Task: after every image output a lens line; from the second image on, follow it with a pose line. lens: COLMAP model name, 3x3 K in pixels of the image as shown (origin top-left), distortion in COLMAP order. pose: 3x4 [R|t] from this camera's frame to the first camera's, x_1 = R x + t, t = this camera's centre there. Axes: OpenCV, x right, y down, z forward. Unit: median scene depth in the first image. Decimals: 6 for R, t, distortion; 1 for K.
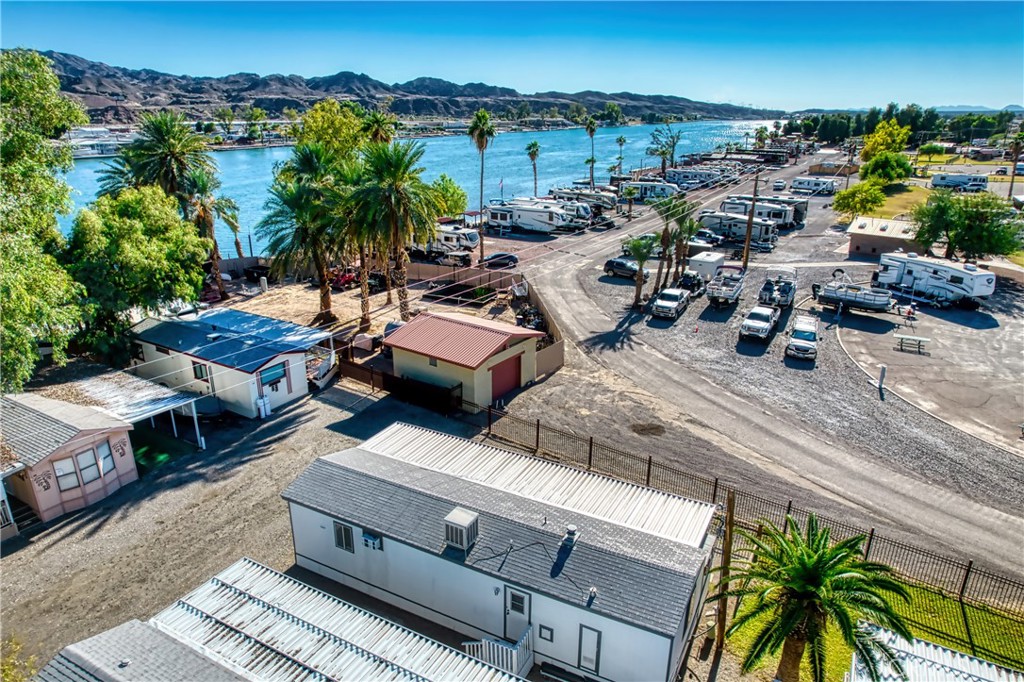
lens RADIAL K [[656.5, 0, 509.1], [0, 656.5, 343.1], [0, 0, 1]] dist [-0.083441, 0.076934]
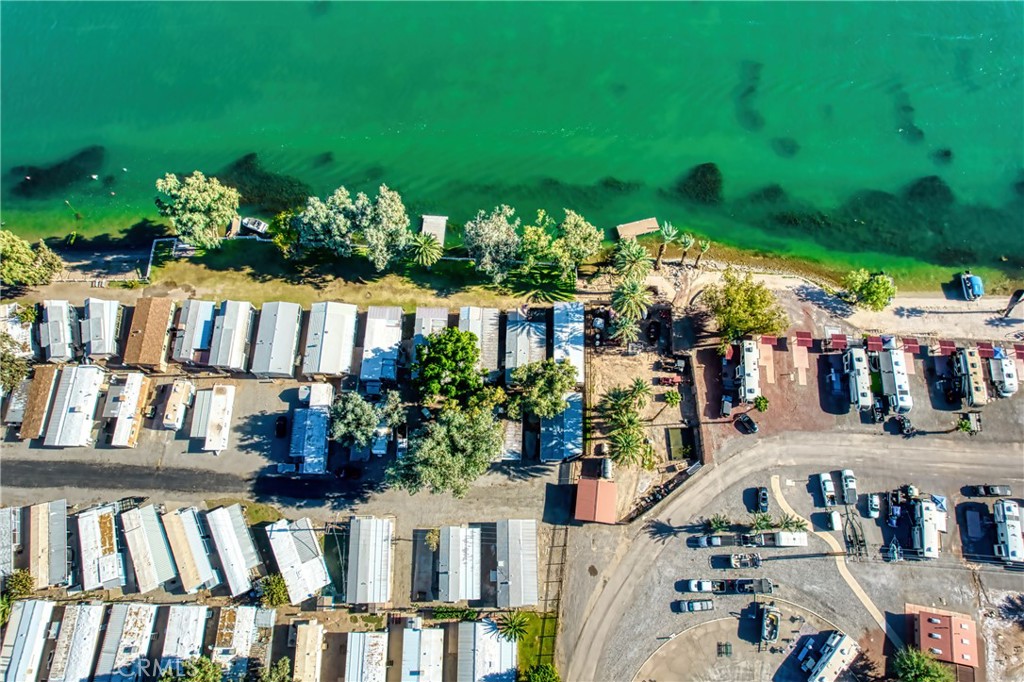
lens RADIAL K [[656.5, 0, 509.1], [0, 656.5, 343.1], [0, 0, 1]] dist [-0.083441, 0.076934]
pose [[0.481689, 0.828382, -0.285934, -0.006582], [-0.284851, 0.456566, 0.842857, -2.673879], [0.828755, -0.324547, 0.455888, -0.421589]]
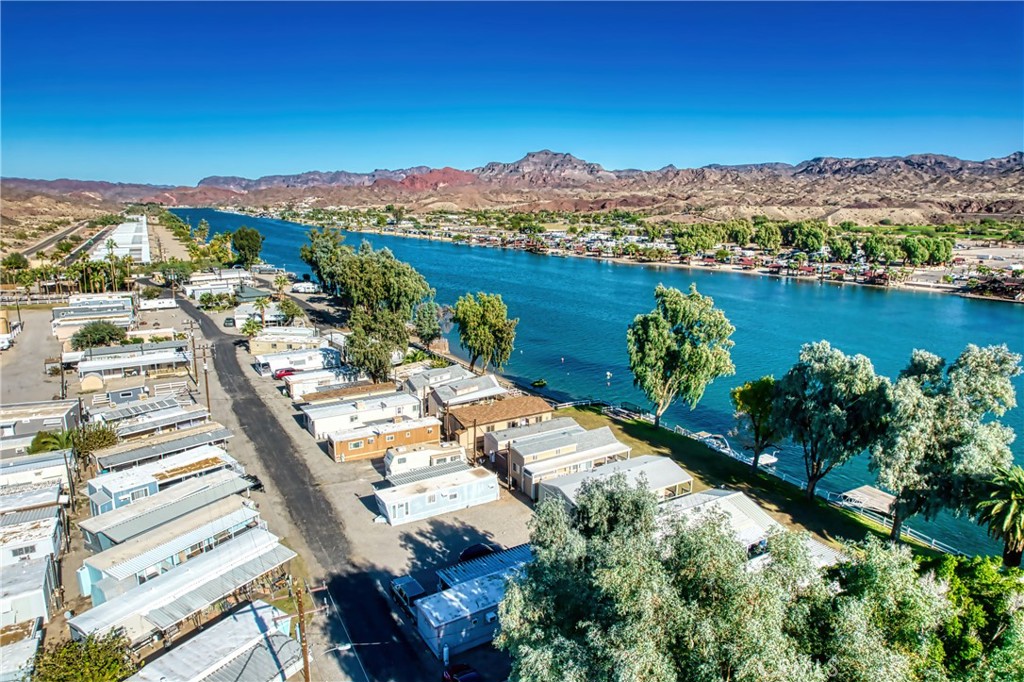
lens RADIAL K [[656.5, 0, 509.1], [0, 656.5, 343.1], [0, 0, 1]] dist [-0.083441, 0.076934]
pose [[-0.486313, 0.184234, -0.854141, 0.020610], [-0.299015, 0.883412, 0.360794, -0.515412], [0.821030, 0.430860, -0.374526, 0.342550]]
